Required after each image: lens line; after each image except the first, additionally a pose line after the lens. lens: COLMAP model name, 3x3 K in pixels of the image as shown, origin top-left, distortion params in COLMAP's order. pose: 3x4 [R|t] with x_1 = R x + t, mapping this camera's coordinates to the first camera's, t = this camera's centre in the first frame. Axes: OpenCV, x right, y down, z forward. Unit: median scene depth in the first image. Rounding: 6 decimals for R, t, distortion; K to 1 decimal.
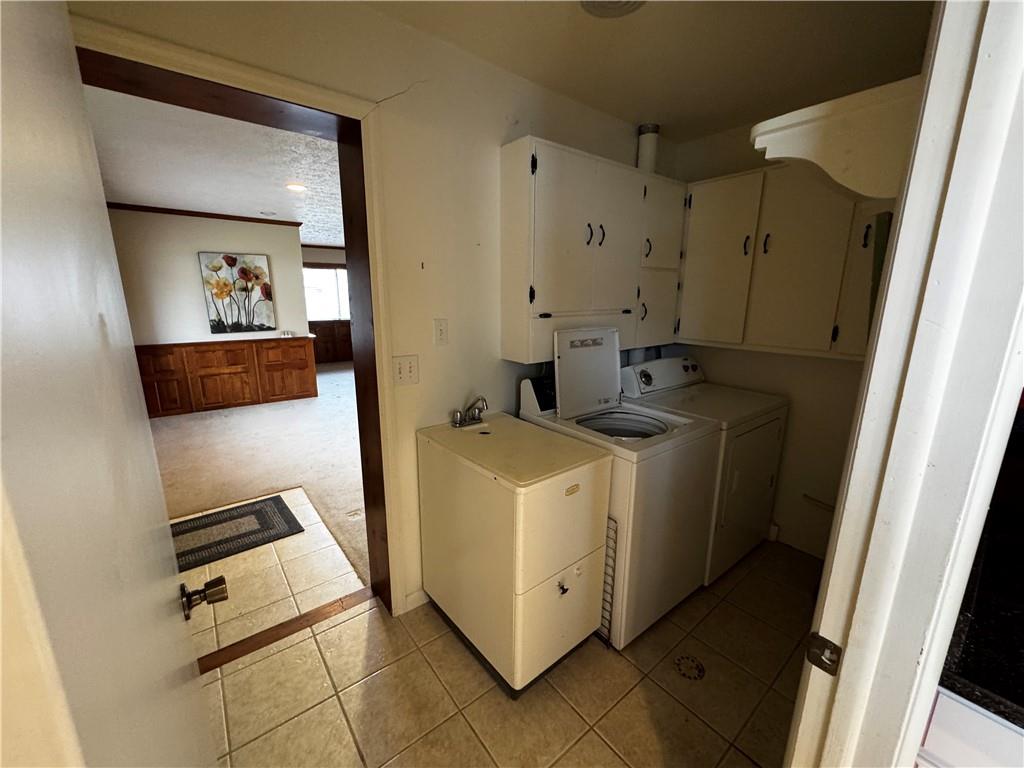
lens RADIAL K [[407.2, 0, 512.3], [0, 407.2, 382.1], [0, 0, 1]] dist [-0.002734, -0.000310]
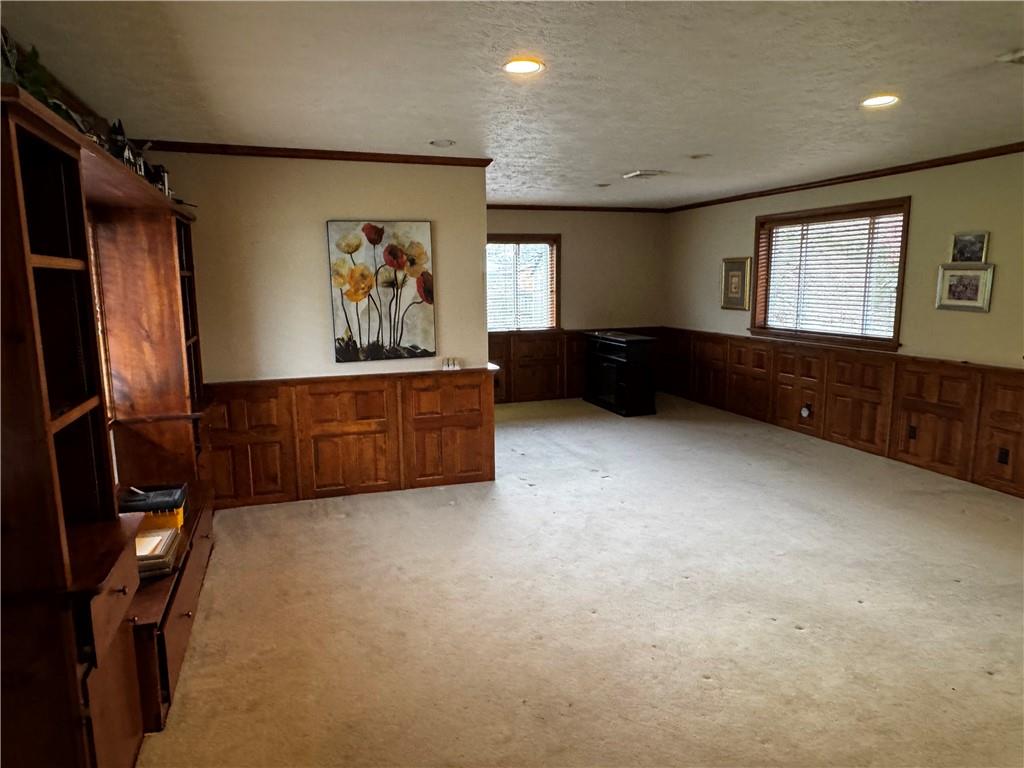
lens RADIAL K [[652.4, 0, 511.5], [0, 652.4, 380.0], [0, 0, 1]] dist [0.000086, 0.001850]
pose [[0.938613, 0.035365, -0.343153, -0.195137], [-0.056528, 0.997053, -0.051865, -0.060590], [0.340308, 0.068079, 0.937846, 0.230048]]
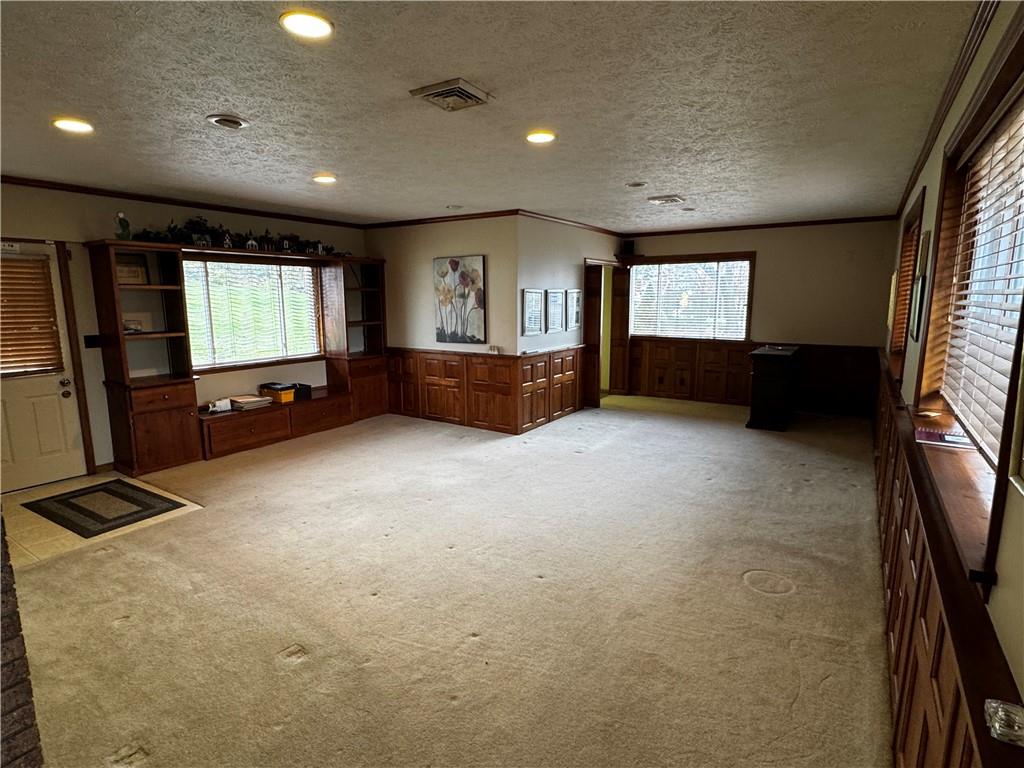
lens RADIAL K [[527.1, 0, 511.8], [0, 527.1, 379.8], [0, 0, 1]] dist [-0.002388, -0.000226]
pose [[0.307848, 0.137396, -0.941463, 0.484930], [-0.199097, 0.976913, 0.077467, -0.159505], [0.930371, 0.163595, 0.328096, 0.752770]]
